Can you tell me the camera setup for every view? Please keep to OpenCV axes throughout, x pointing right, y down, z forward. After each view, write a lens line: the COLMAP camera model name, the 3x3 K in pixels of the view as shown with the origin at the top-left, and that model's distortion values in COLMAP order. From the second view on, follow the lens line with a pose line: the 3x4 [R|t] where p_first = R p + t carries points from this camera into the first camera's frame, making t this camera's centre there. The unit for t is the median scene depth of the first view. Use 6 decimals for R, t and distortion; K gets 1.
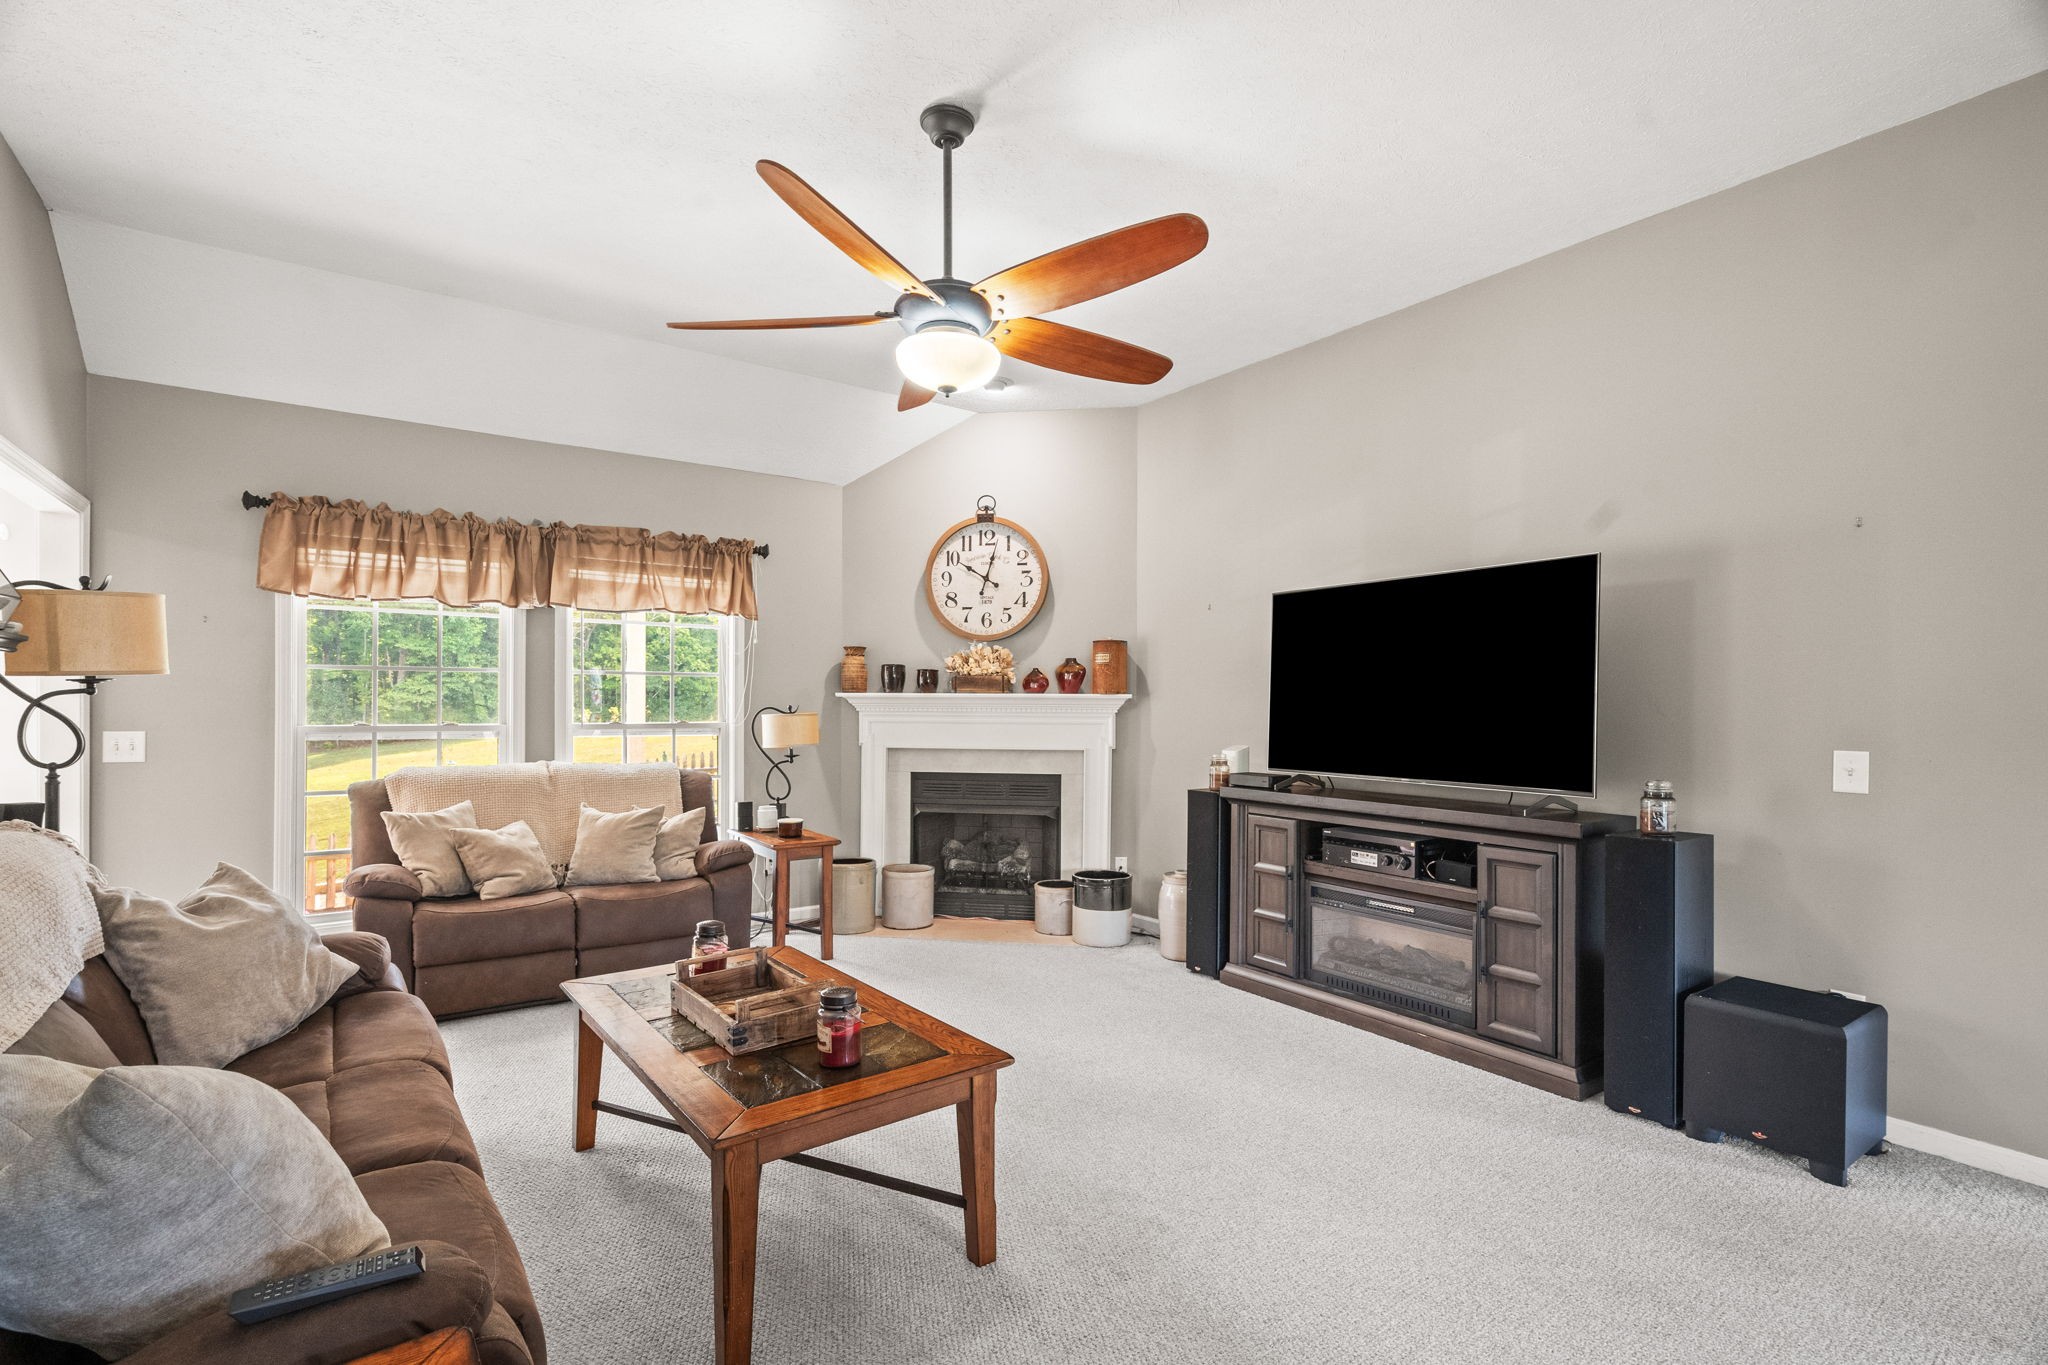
lens RADIAL K [[944.0, 0, 1010.3], [0, 944.0, 699.3], [0, 0, 1]] dist [-0.000271, 0.003660]
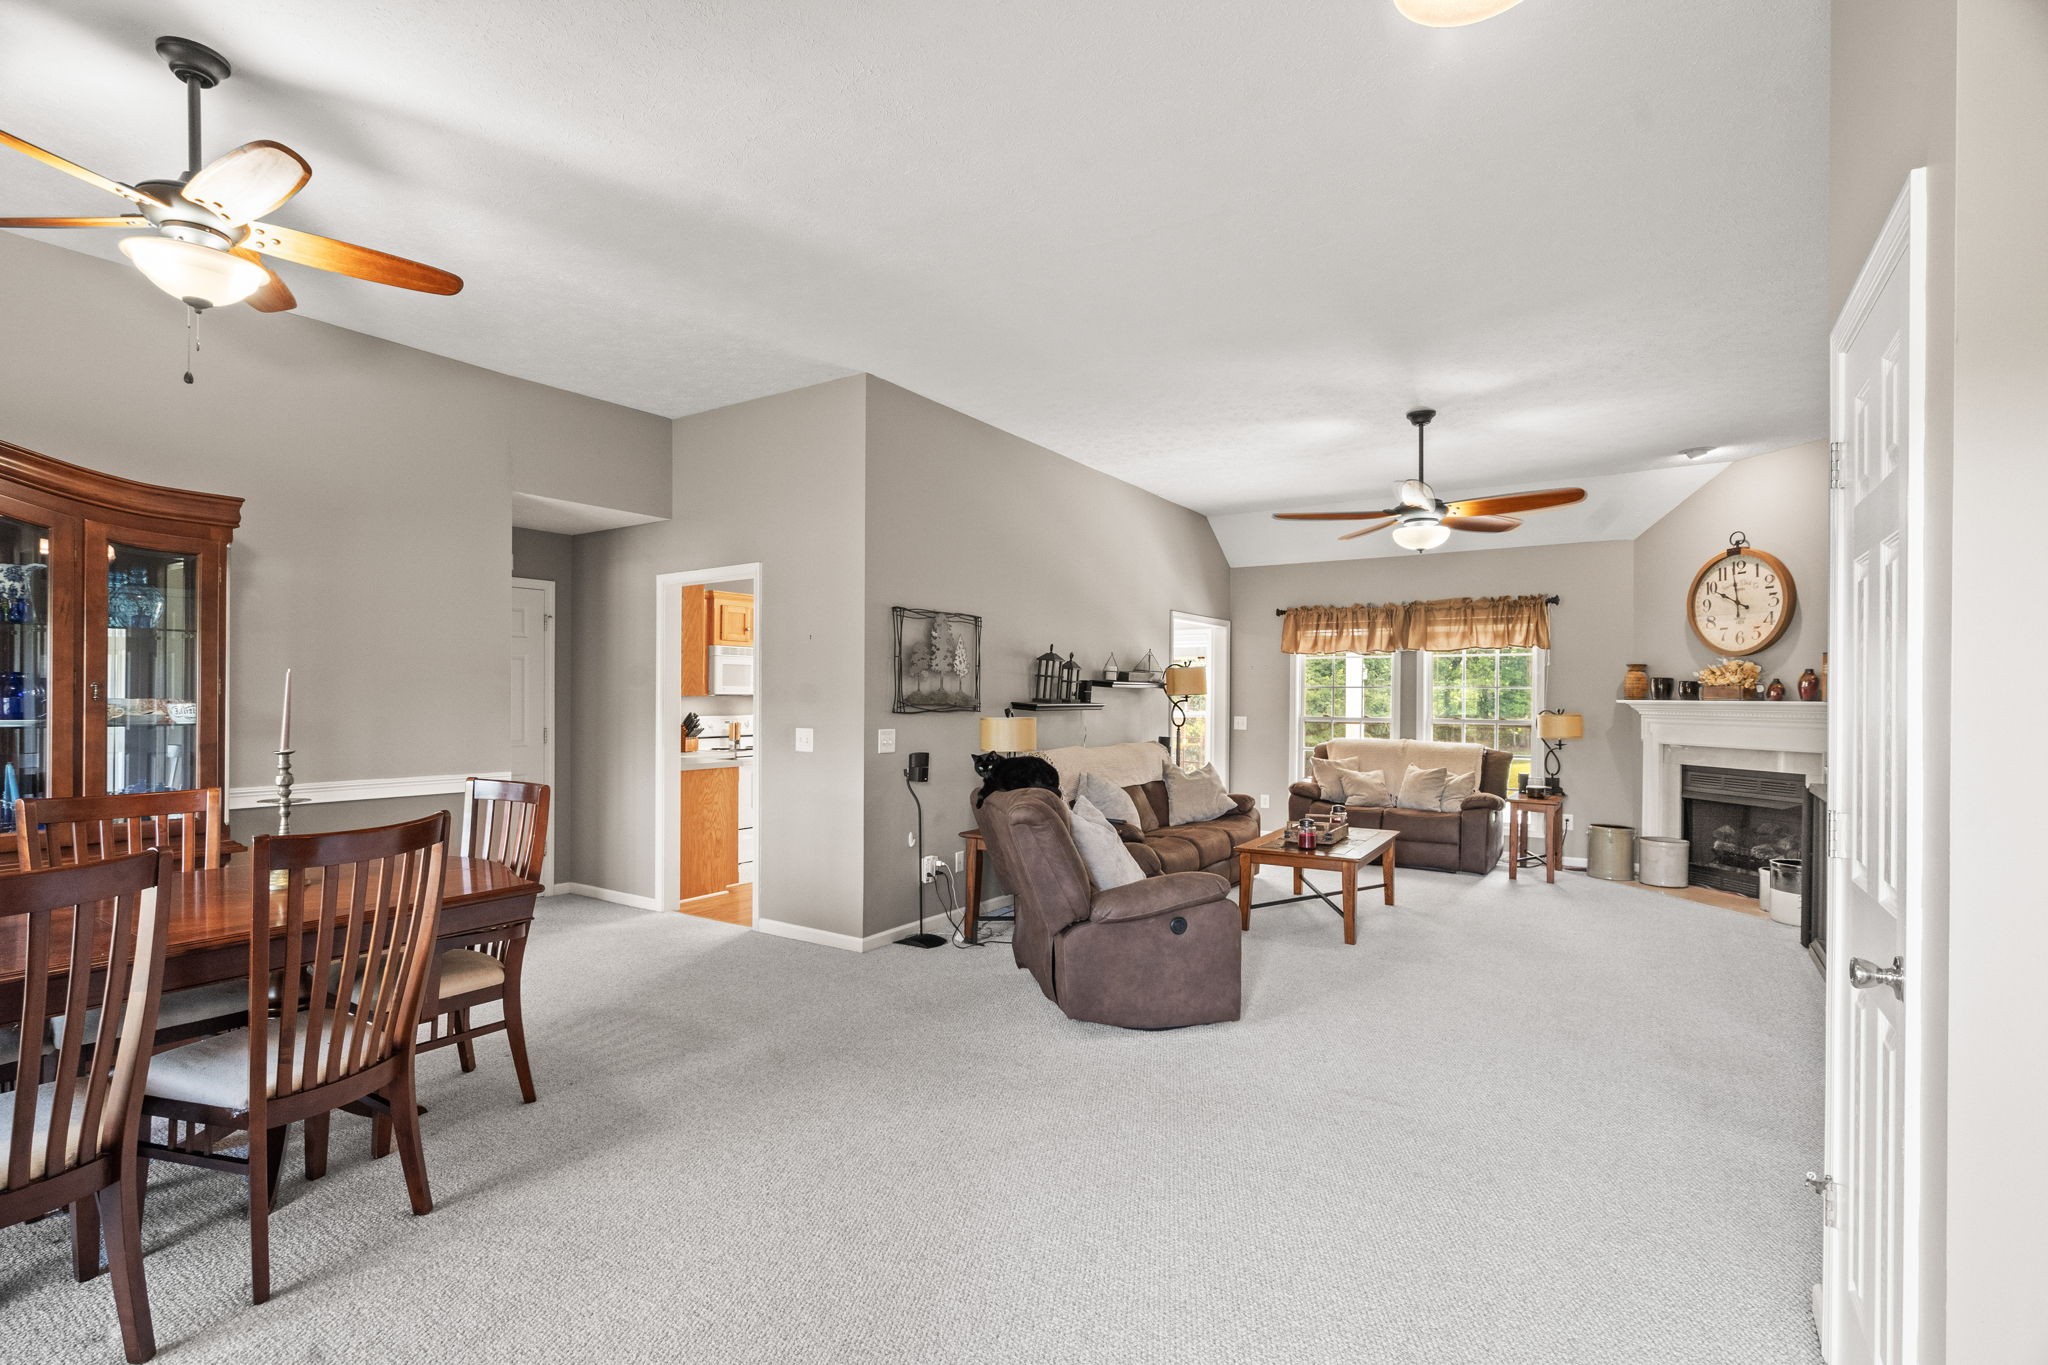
lens RADIAL K [[944.0, 0, 1038.3], [0, 944.0, 692.7], [0, 0, 1]] dist [-0.000271, 0.003660]
pose [[0.367453, -0.004327, -0.930032, 0.815074], [-0.003526, 0.999976, -0.006045, -0.006971], [0.930036, 0.005500, 0.367428, -0.255913]]
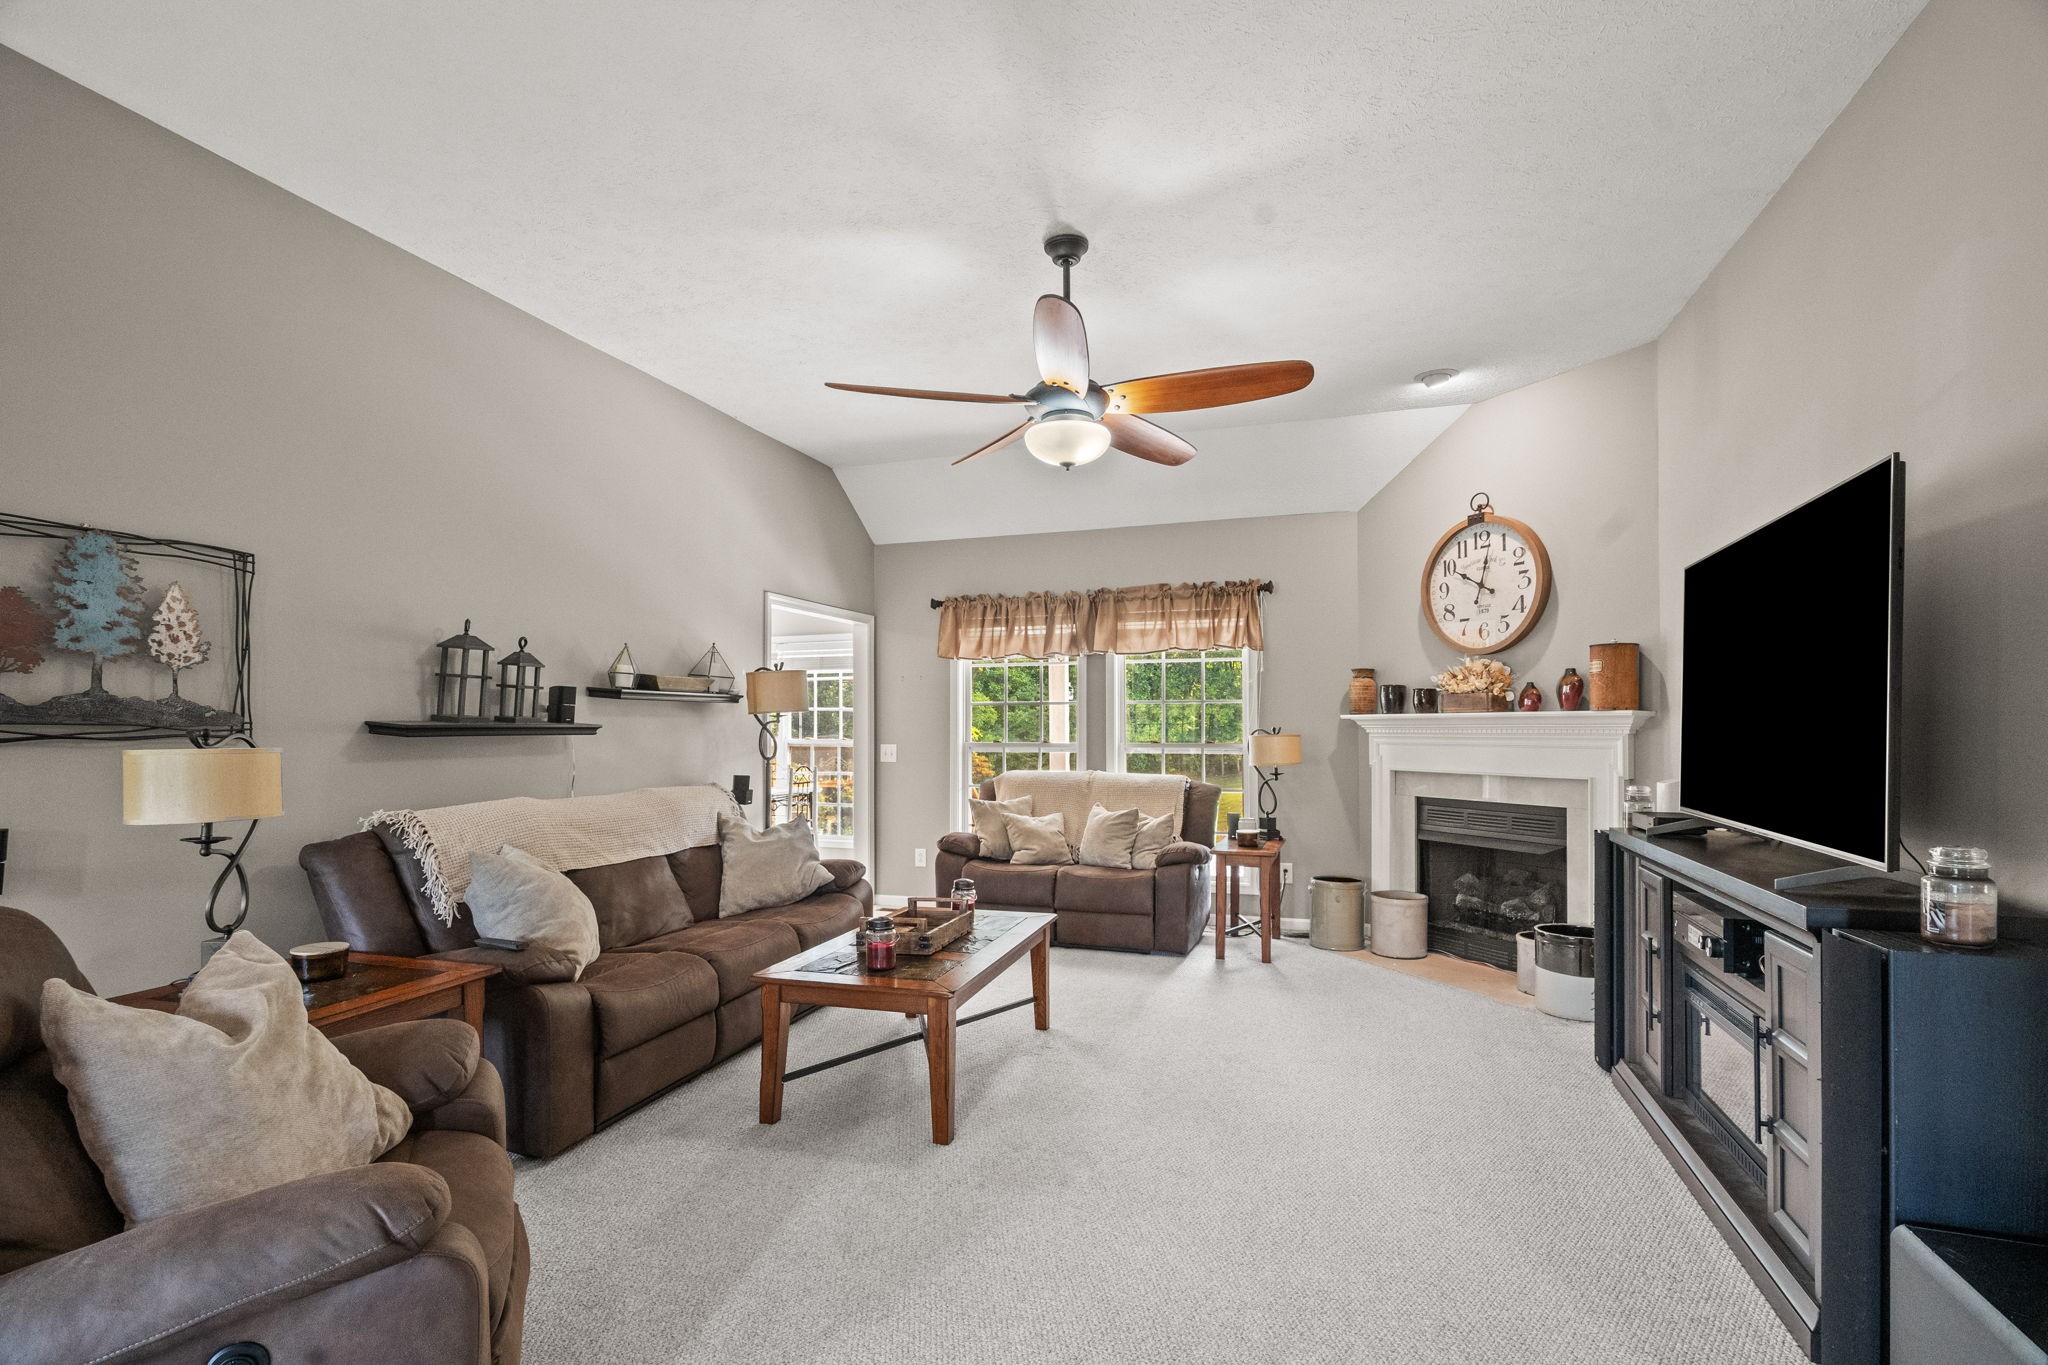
lens RADIAL K [[944.0, 0, 1046.6], [0, 944.0, 718.4], [0, 0, 1]] dist [-0.000271, 0.003660]
pose [[0.599284, -0.014671, -0.800402, 0.487438], [0.007555, 0.999891, -0.012672, 0.008000], [0.800501, 0.001547, 0.599330, 0.142317]]
